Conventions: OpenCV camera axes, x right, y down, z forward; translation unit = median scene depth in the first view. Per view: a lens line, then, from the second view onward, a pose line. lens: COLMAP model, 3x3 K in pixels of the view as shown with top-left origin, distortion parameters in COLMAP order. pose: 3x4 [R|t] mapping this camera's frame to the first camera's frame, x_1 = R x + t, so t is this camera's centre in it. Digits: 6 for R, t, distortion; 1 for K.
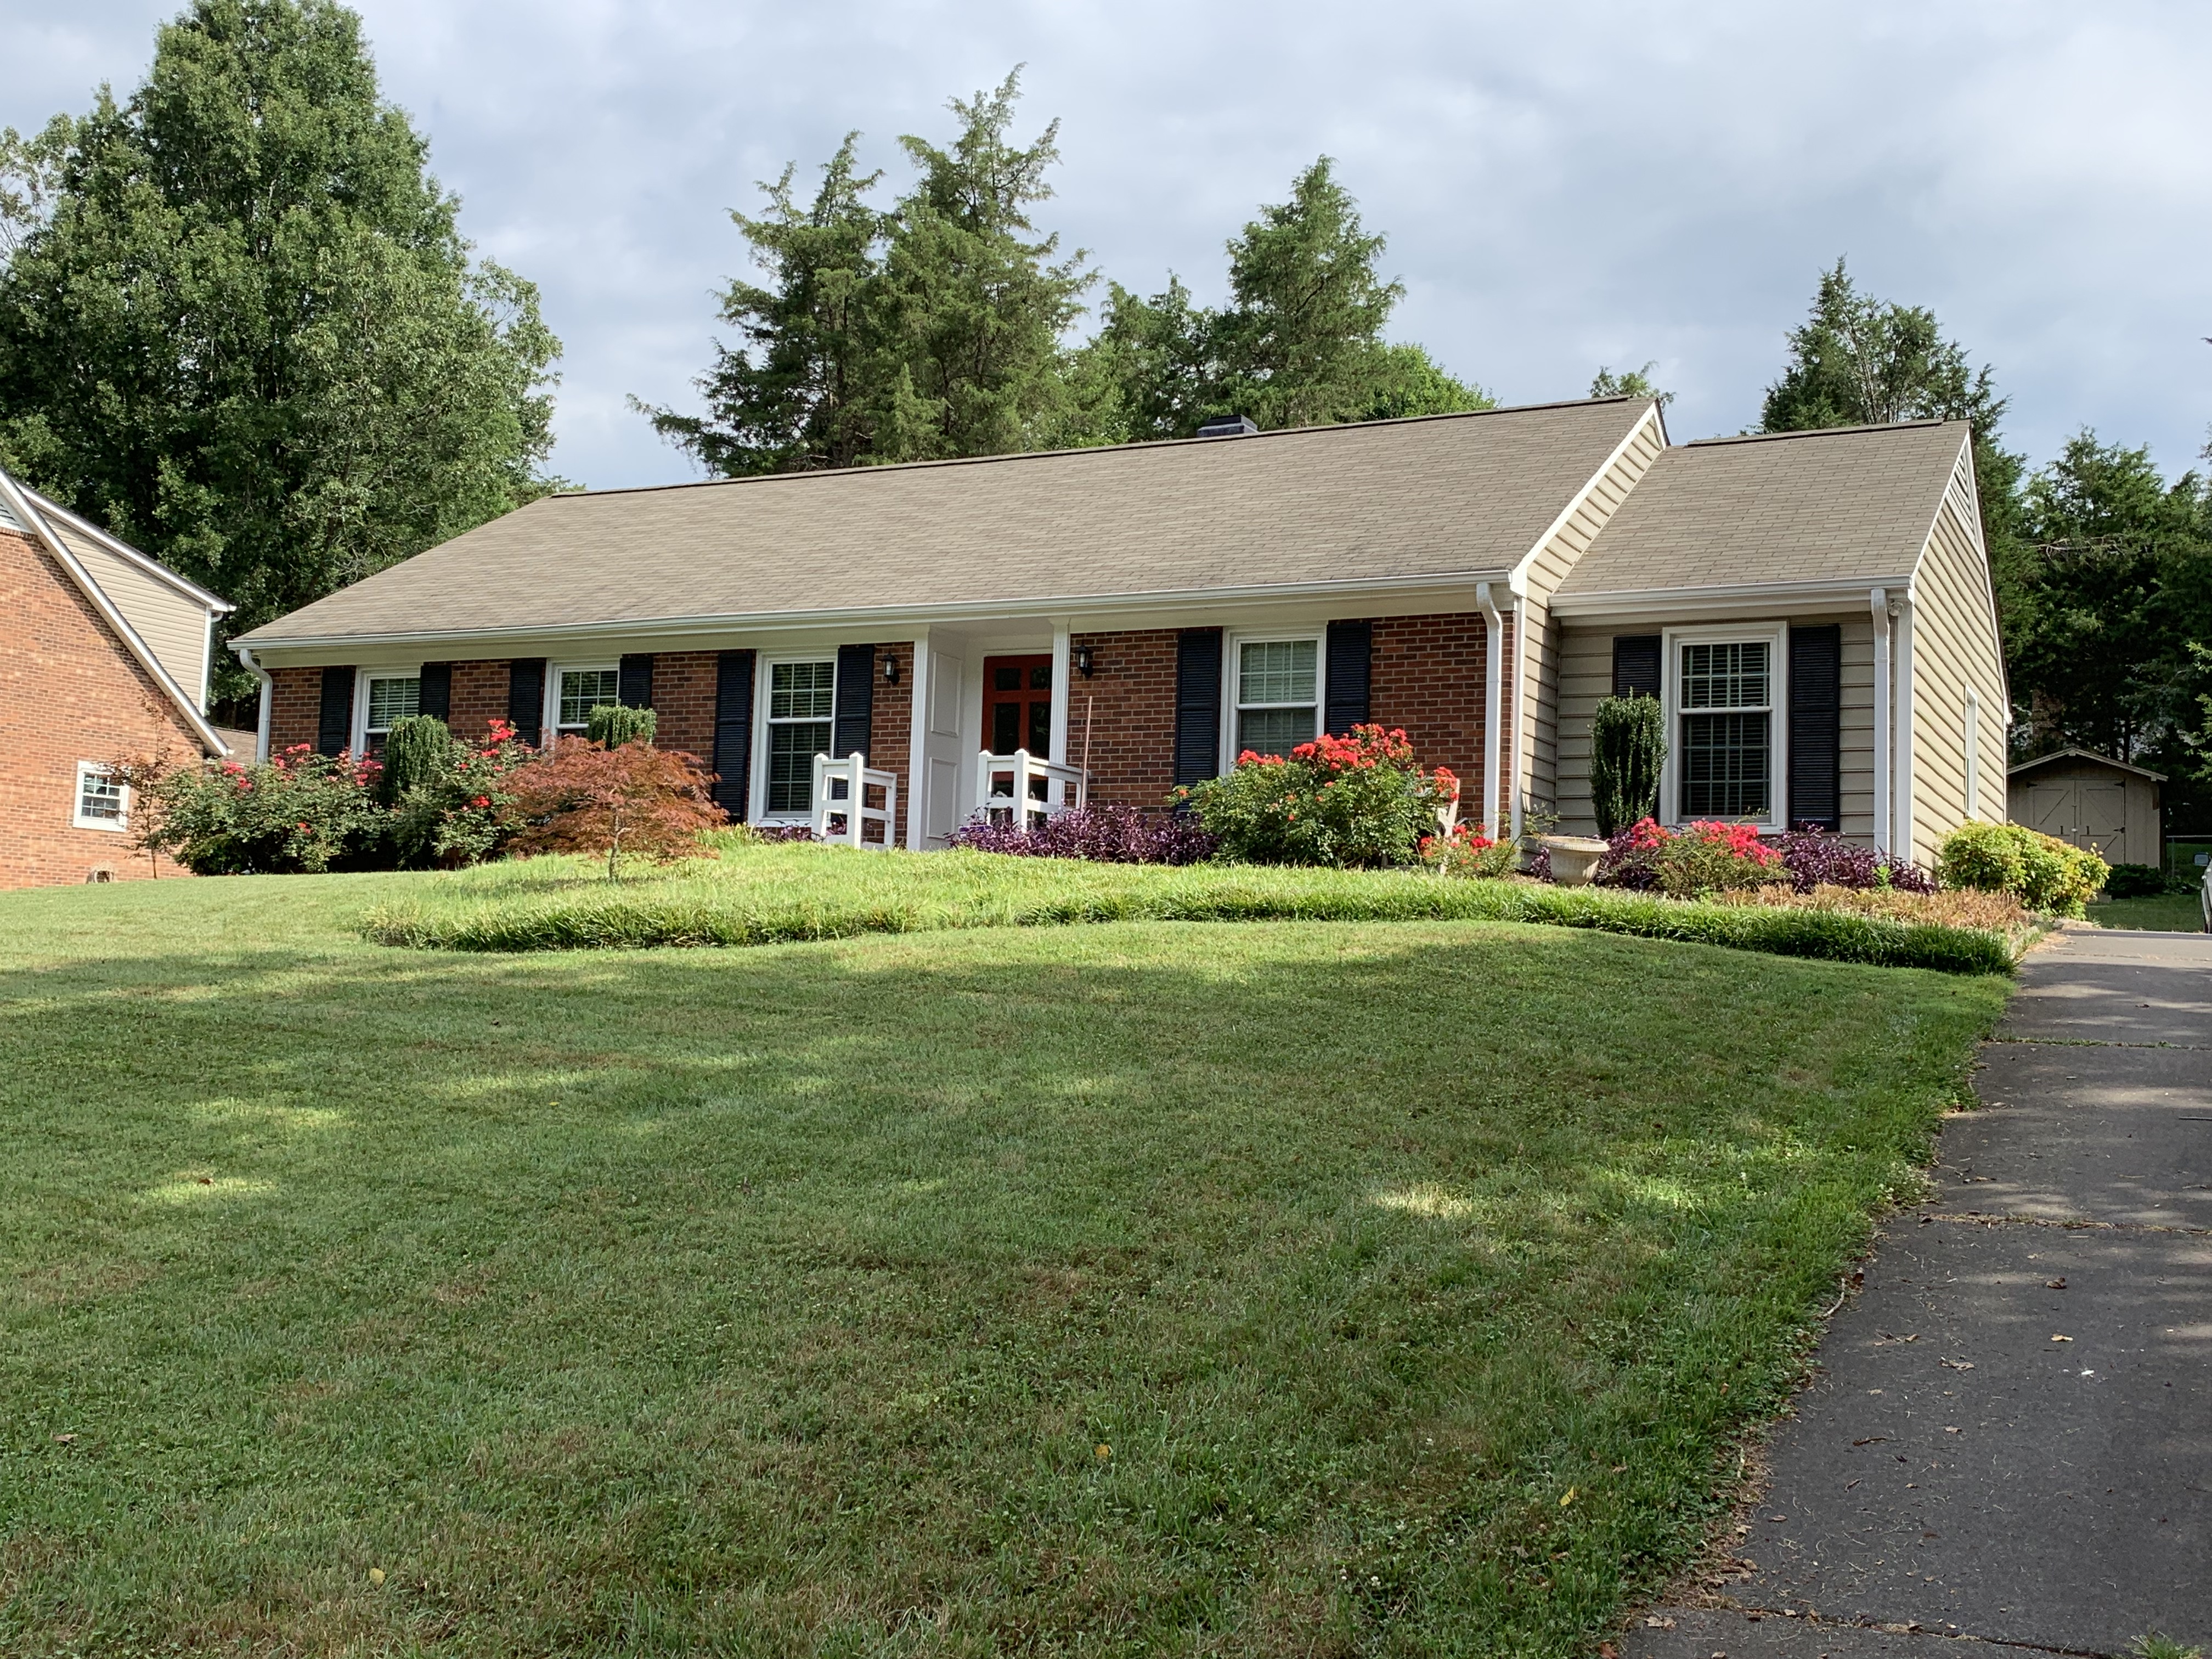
lens RADIAL K [[2288.6, 0, 1106.0], [0, 2288.6, 829.5], [0, 0, 1]] dist [0.186162, -0.565480]
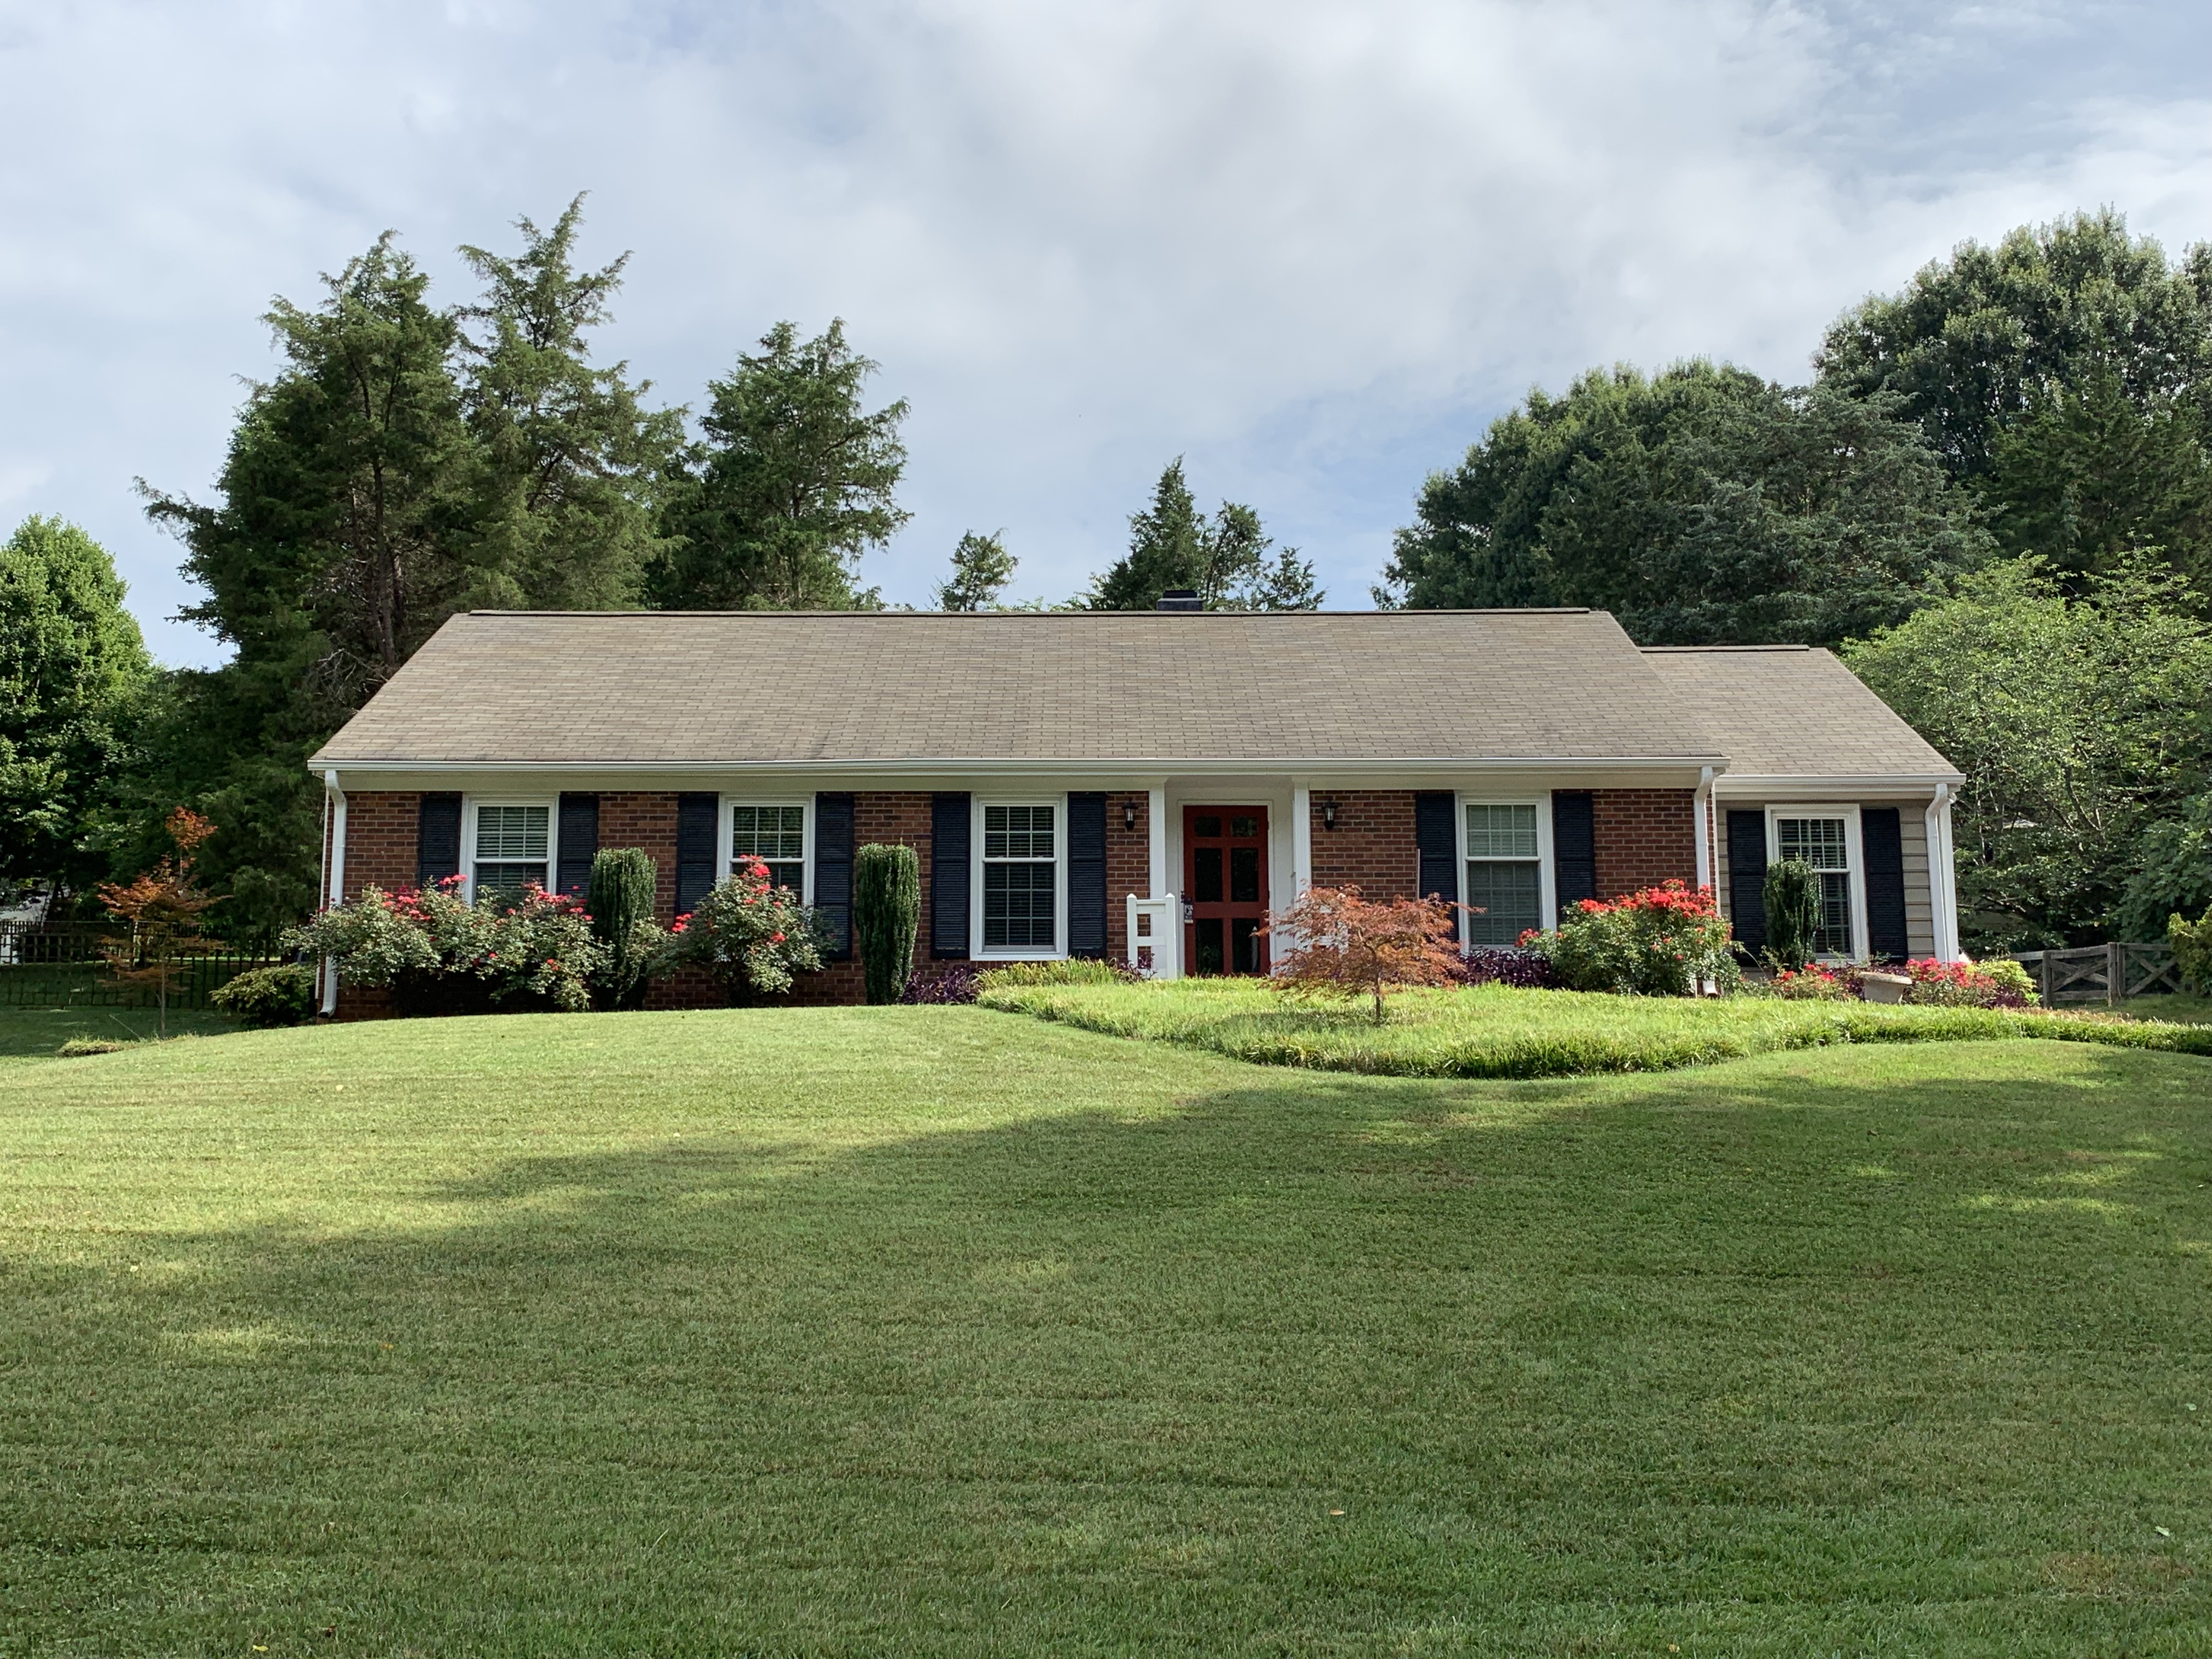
lens RADIAL K [[2288.6, 0, 1106.0], [0, 2288.6, 829.5], [0, 0, 1]] dist [0.186162, -0.565480]
pose [[0.886926, 0.024450, 0.461264, -0.518585], [-0.001027, 0.998700, -0.050963, -0.006672], [-0.461910, 0.044727, 0.885798, 0.034512]]
